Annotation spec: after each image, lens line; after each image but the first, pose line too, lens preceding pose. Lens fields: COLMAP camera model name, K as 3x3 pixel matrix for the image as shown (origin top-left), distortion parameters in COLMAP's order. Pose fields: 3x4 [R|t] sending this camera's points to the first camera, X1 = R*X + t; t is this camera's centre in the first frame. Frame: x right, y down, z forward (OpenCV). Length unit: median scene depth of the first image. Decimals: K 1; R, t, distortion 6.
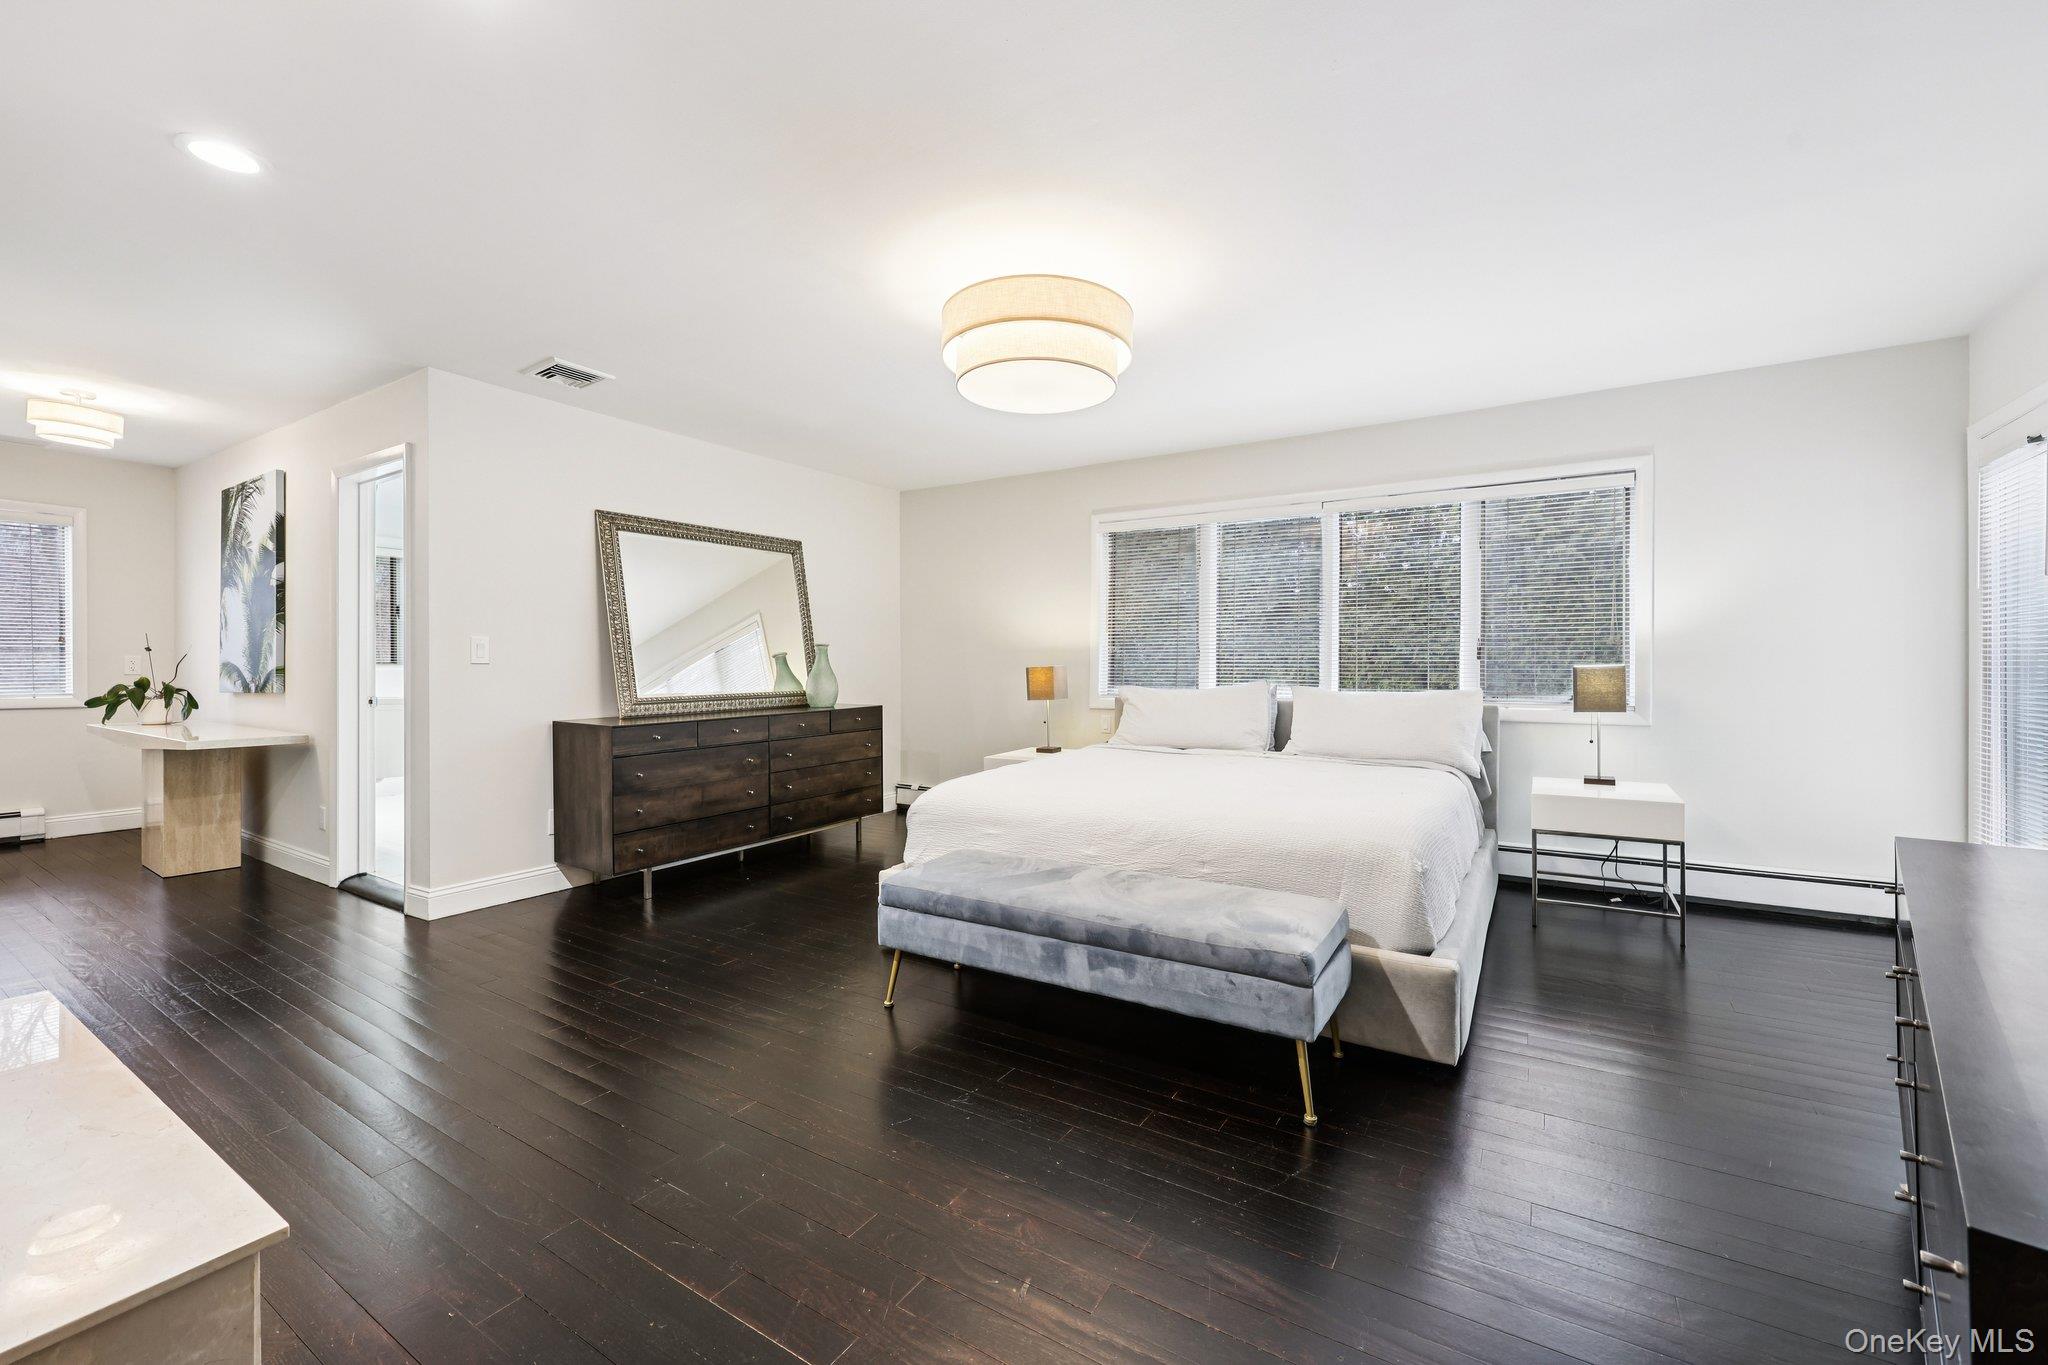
lens RADIAL K [[826.9, 0, 1030.9], [0, 826.9, 673.3], [0, 0, 1]] dist [0.001620, -0.000064]
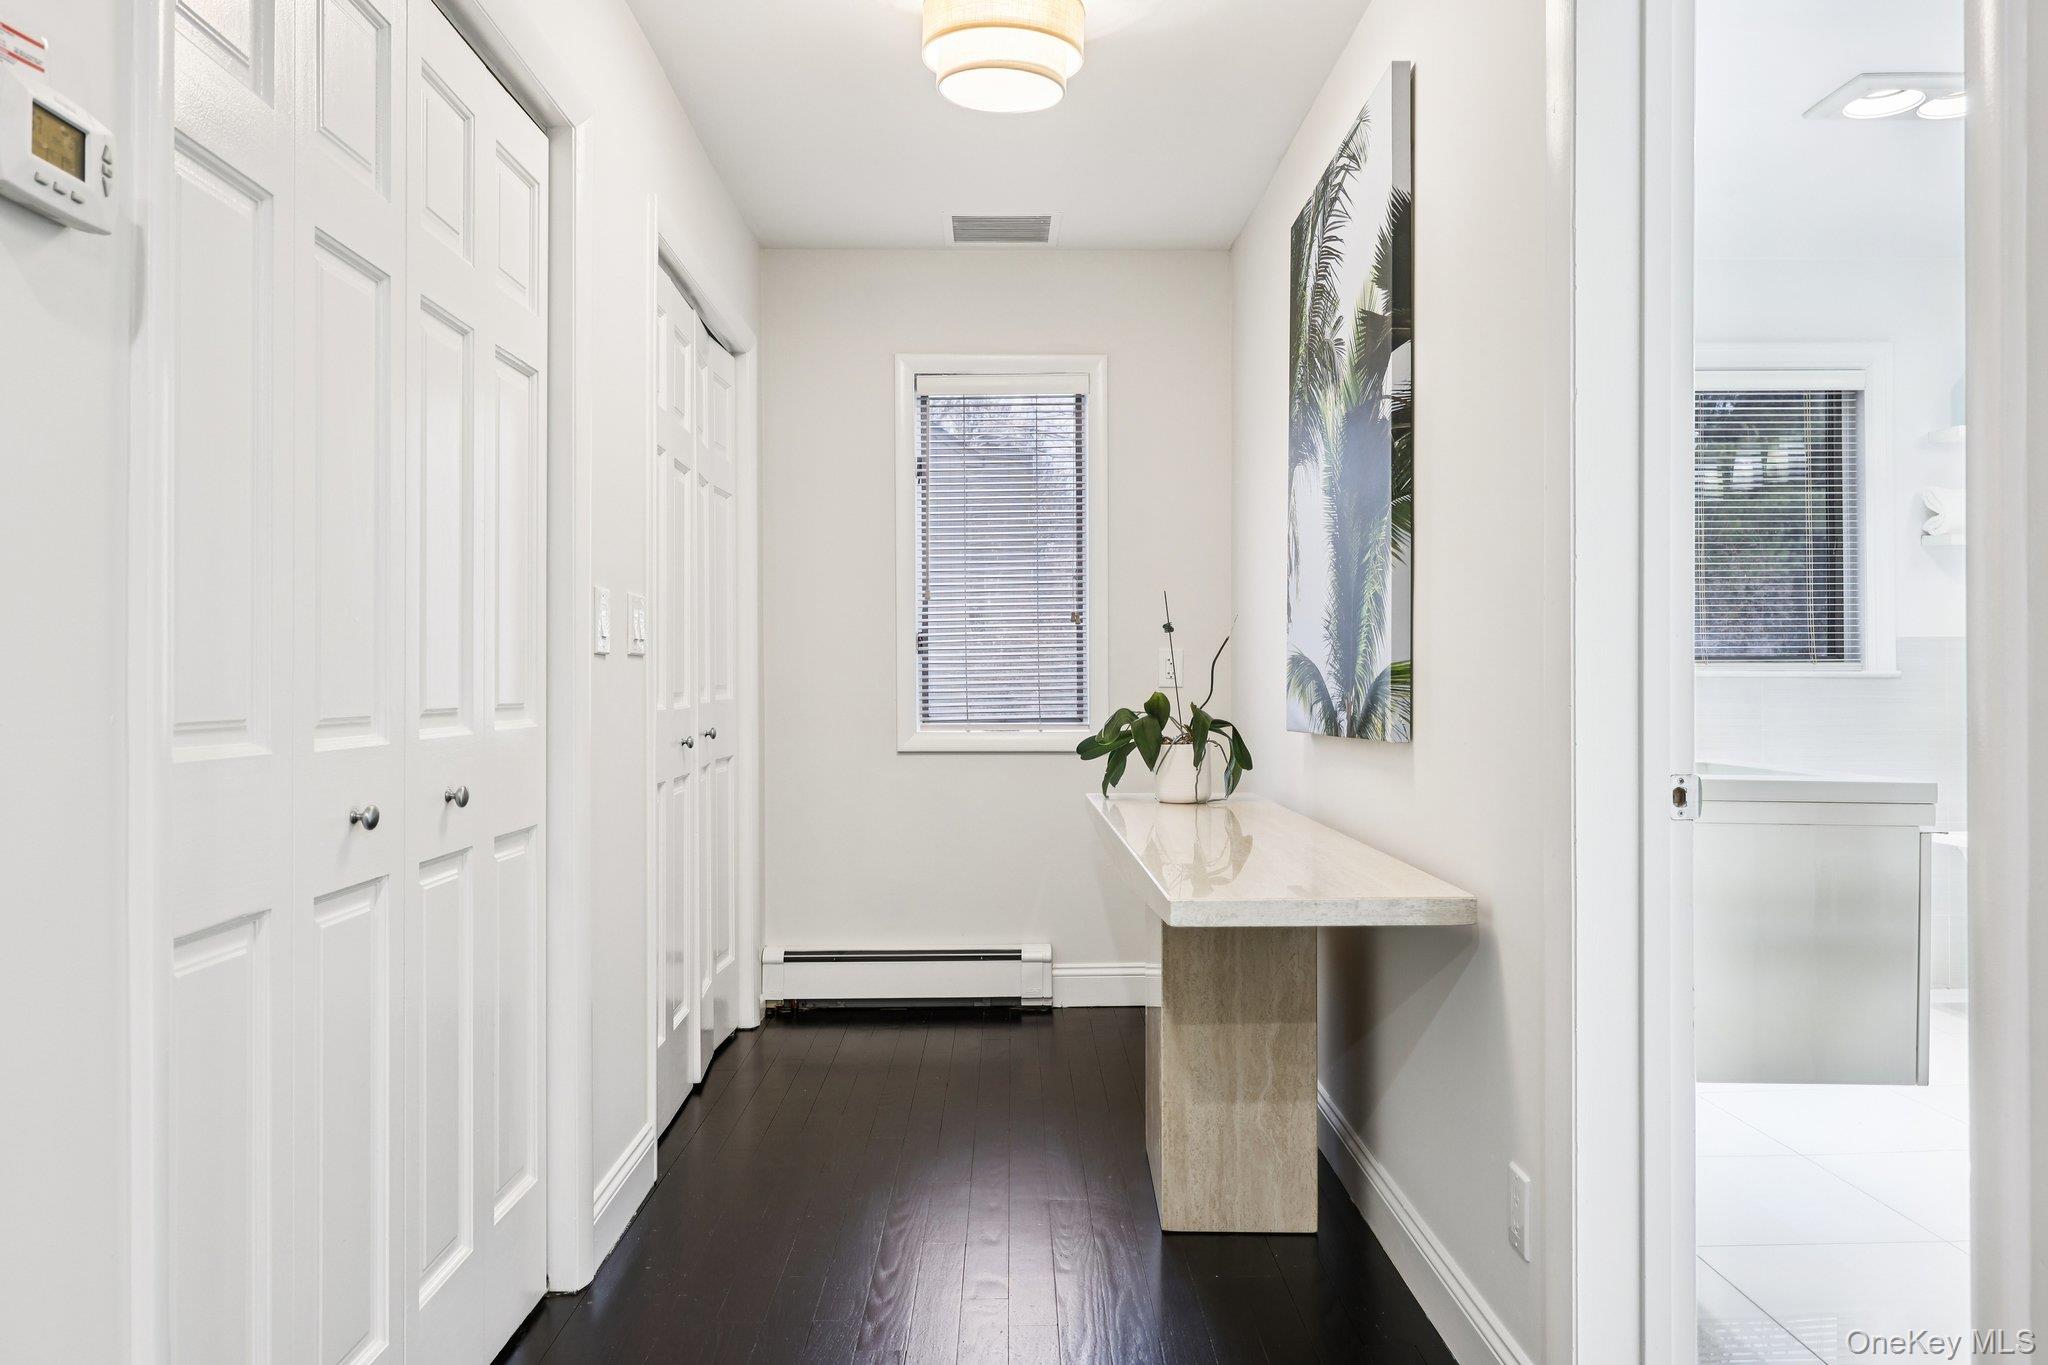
lens RADIAL K [[1449.0, 0, 1024.0], [0, 1449.0, 682.5], [0, 0, 1]] dist [0.002410, 0.000488]
pose [[0.544969, -0.001720, -0.838454, -0.484542], [-0.000823, 0.999996, -0.002587, 0.001541], [0.838456, 0.002100, 0.544966, 0.537121]]
